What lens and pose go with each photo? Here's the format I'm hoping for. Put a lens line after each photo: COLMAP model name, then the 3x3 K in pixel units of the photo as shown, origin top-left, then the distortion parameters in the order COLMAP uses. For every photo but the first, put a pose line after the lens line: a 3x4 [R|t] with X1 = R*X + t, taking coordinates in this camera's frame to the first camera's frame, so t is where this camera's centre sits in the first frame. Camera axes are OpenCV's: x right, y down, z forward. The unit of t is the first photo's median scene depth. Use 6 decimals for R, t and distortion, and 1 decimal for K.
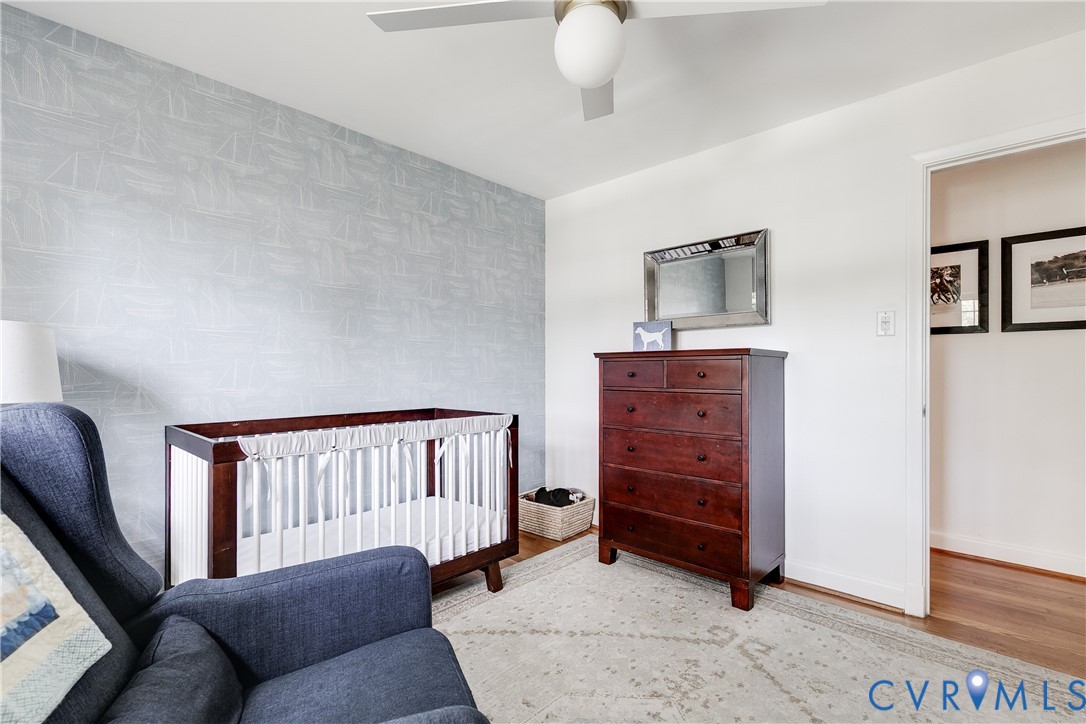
lens RADIAL K [[496.5, 0, 544.4], [0, 496.5, 369.7], [0, 0, 1]] dist [0.000277, -0.000622]
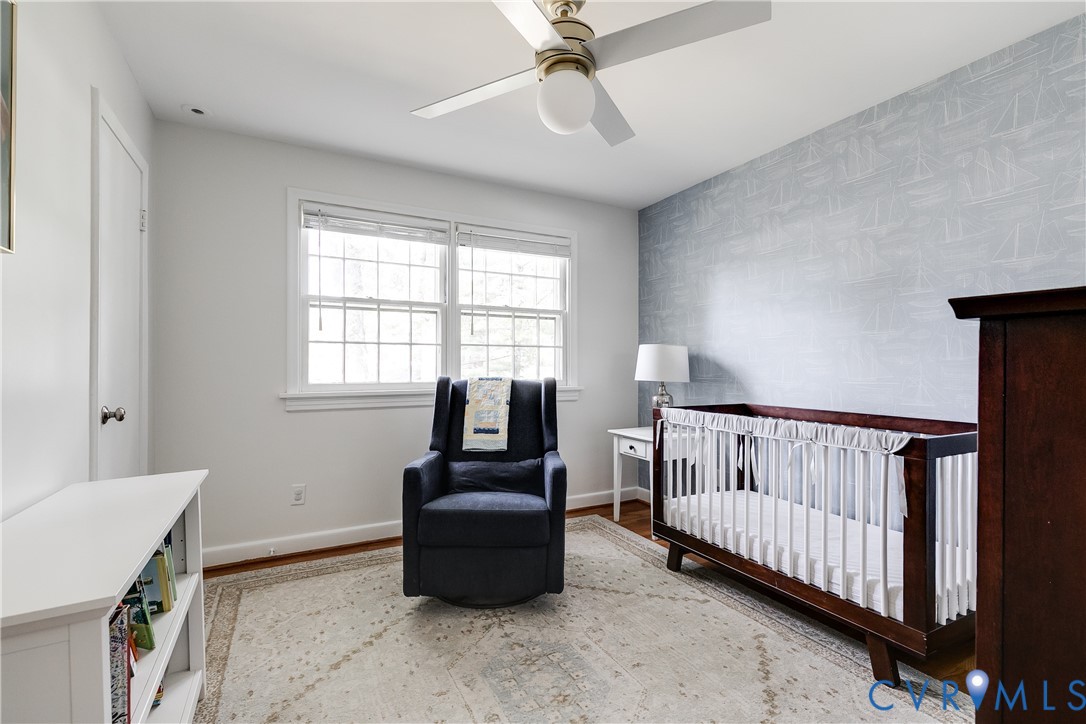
lens RADIAL K [[495.9, 0, 549.3], [0, 495.9, 365.1], [0, 0, 1]] dist [0.007925, -0.001223]
pose [[-0.324206, -0.000165, -0.945987, 0.742740], [-0.001835, 0.999998, 0.000454, -0.002908], [0.945985, 0.001883, -0.324205, 0.800292]]
